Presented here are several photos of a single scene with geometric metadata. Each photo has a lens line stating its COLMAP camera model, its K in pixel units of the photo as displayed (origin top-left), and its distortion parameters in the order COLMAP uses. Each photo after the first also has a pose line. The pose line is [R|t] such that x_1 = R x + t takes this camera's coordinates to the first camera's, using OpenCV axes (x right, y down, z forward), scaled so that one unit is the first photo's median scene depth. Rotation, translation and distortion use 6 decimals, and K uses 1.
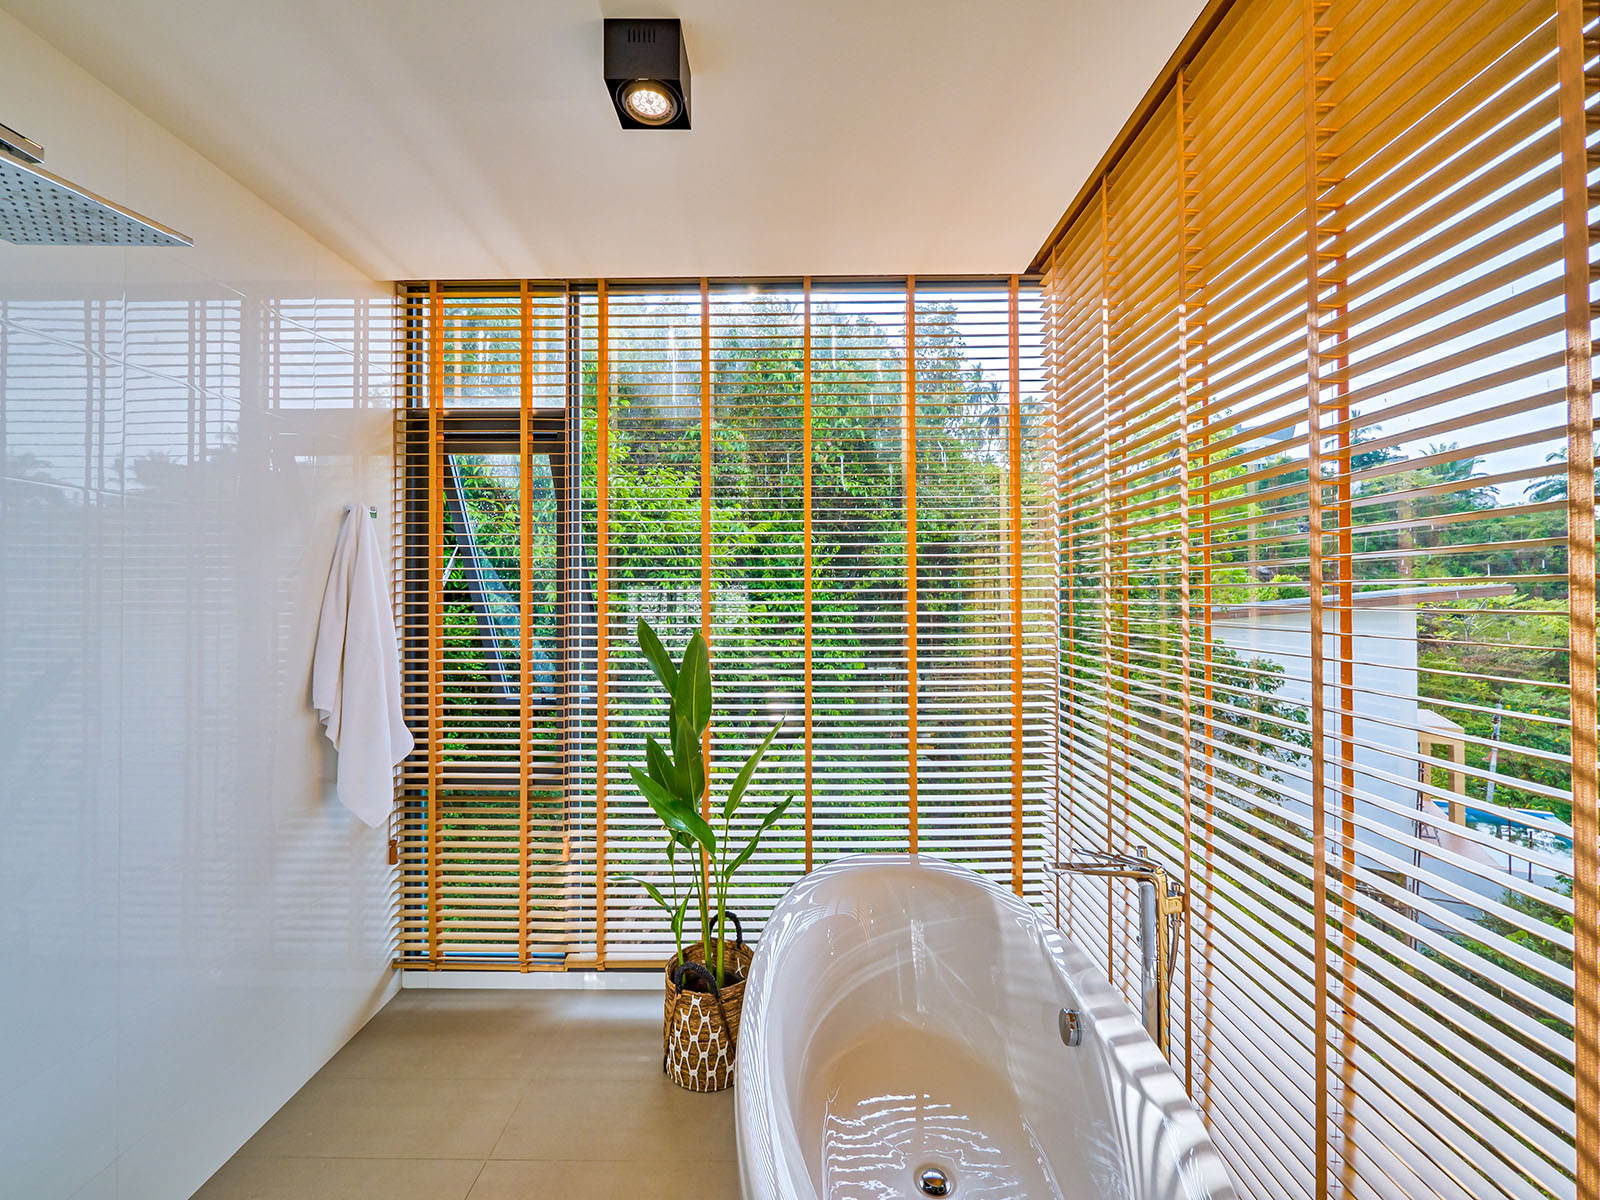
lens RADIAL K [[686.3, 0, 798.8], [0, 686.3, 597.5], [0, 0, 1]] dist [-0.004265, 0.000717]
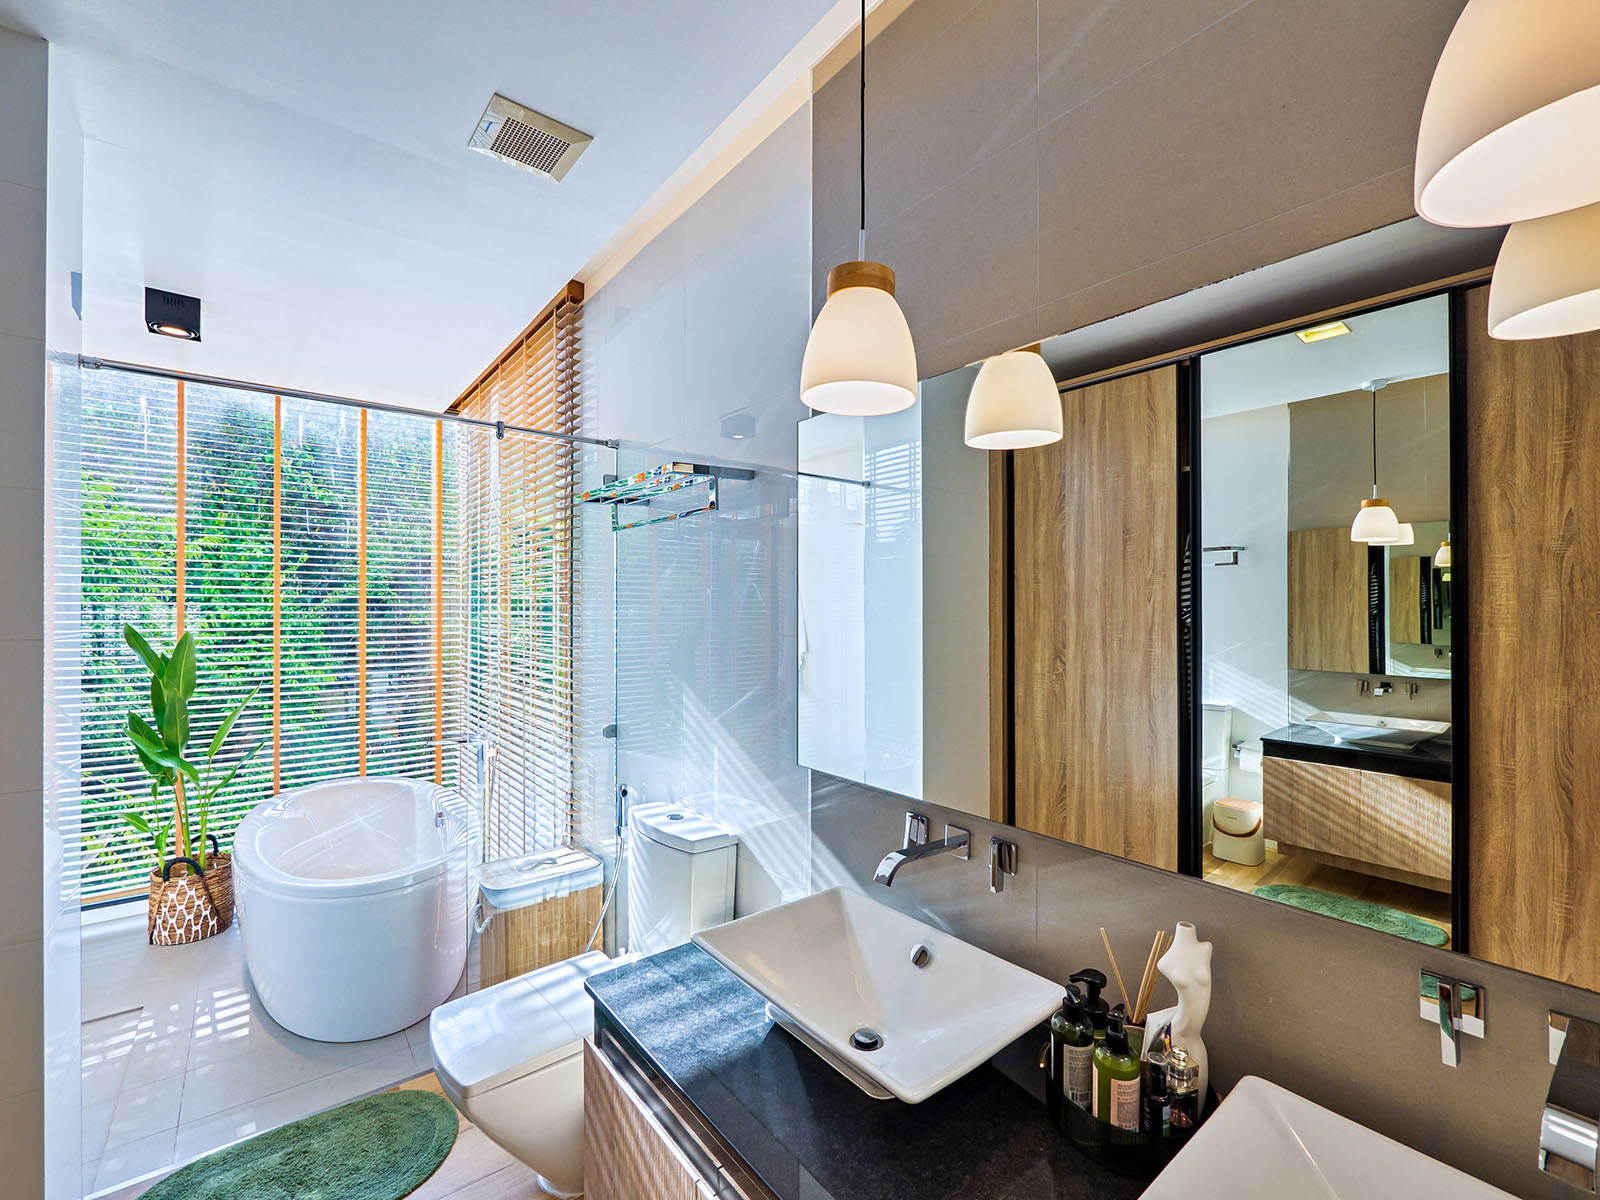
lens RADIAL K [[686.3, 0, 805.5], [0, 686.3, 610.3], [0, 0, 1]] dist [-0.004265, 0.000717]
pose [[0.774716, 0.003656, 0.632299, -0.043547], [0.000959, 0.999975, -0.006957, 0.018307], [-0.632309, 0.005996, 0.774693, -0.944265]]
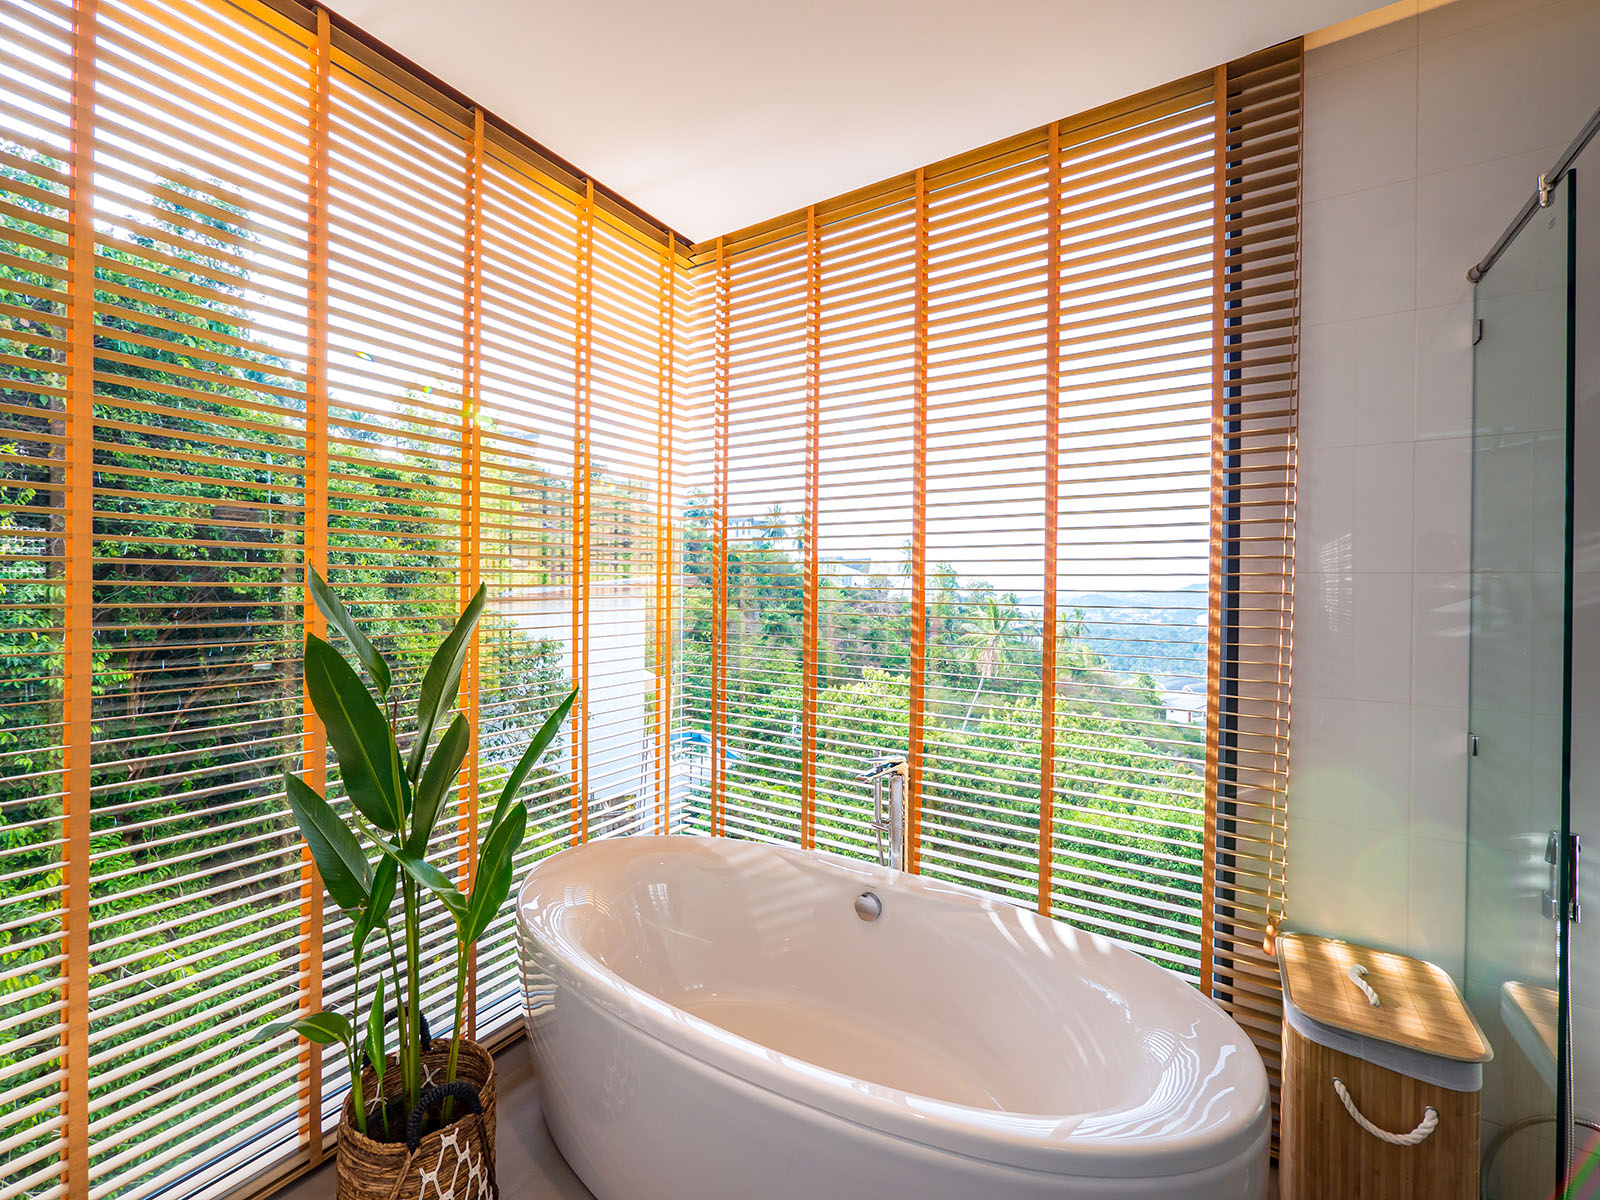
lens RADIAL K [[686.3, 0, 795.6], [0, 686.3, 591.8], [0, 0, 1]] dist [-0.004265, 0.000717]
pose [[0.534814, 0.002334, 0.844967, -0.506465], [-0.003839, 0.999993, -0.000332, 0.051548], [-0.844961, -0.003066, 0.534819, 0.340409]]
